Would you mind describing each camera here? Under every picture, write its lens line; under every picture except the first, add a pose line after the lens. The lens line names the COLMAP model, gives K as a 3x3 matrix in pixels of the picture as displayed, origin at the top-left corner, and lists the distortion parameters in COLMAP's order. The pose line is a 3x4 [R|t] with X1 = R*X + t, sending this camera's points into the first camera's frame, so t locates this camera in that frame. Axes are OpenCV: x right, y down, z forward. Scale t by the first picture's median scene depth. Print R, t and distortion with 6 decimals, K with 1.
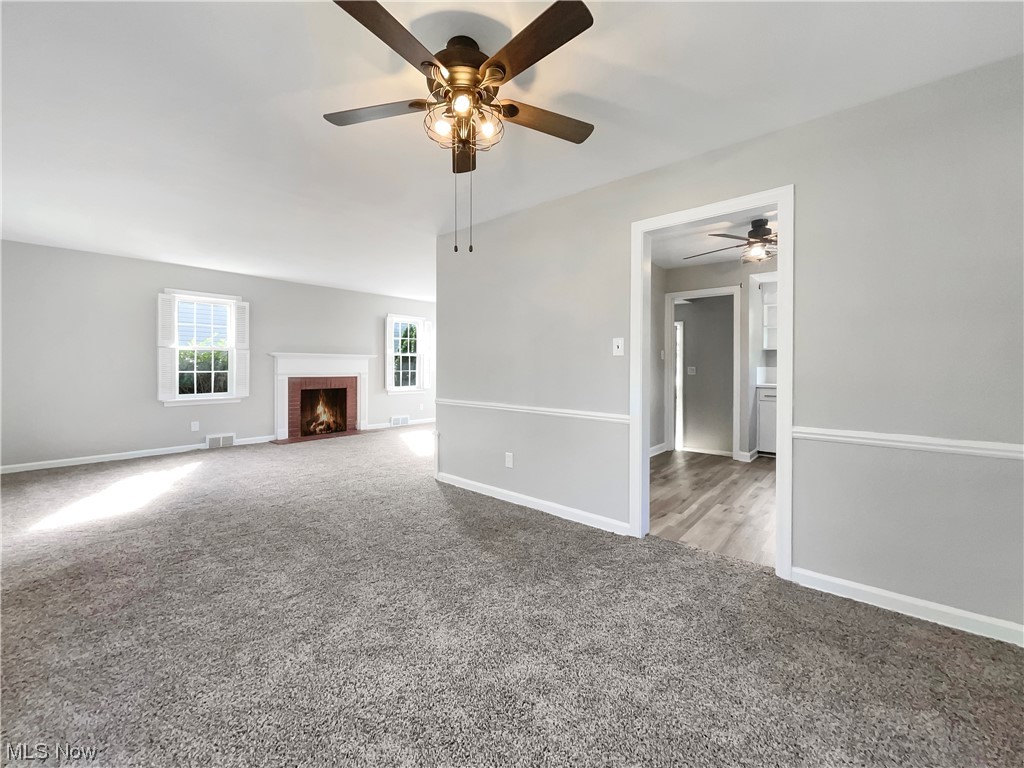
lens RADIAL K [[412.0, 0, 502.3], [0, 412.0, 367.4], [0, 0, 1]] dist [-0.013328, 0.002591]
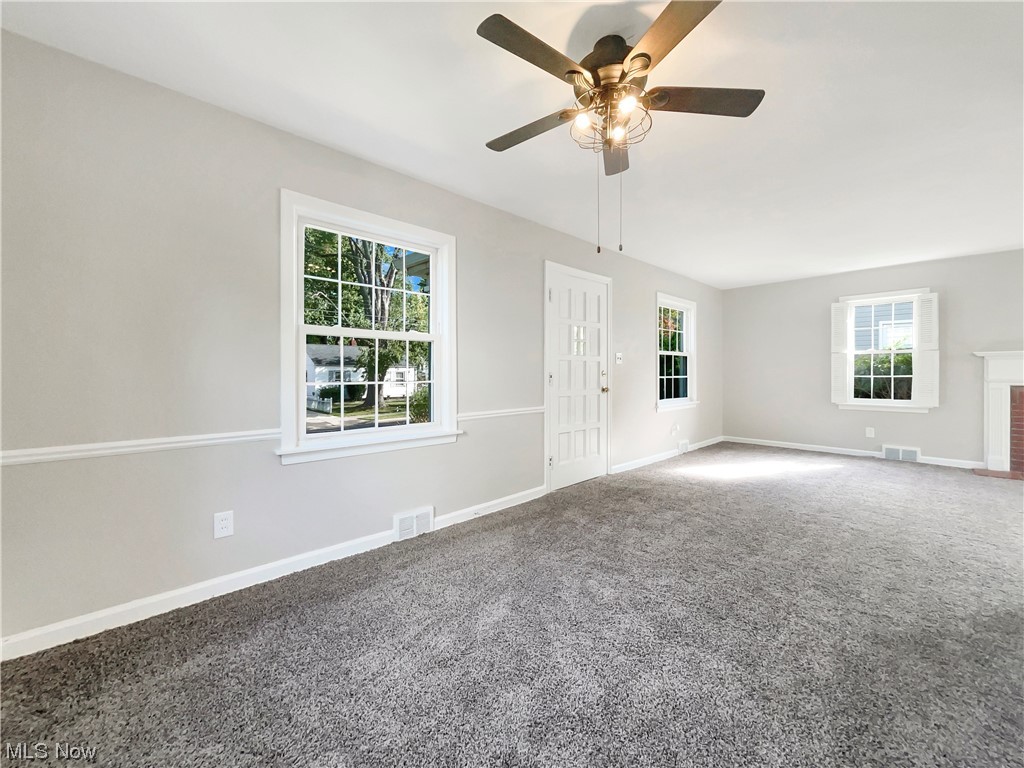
lens RADIAL K [[412.0, 0, 529.8], [0, 412.0, 372.4], [0, 0, 1]] dist [-0.013328, 0.002591]
pose [[-0.068756, -0.005583, -0.997618, 0.256140], [0.000283, 0.999984, -0.005616, 0.006387], [0.997633, -0.000668, -0.068753, 0.245456]]
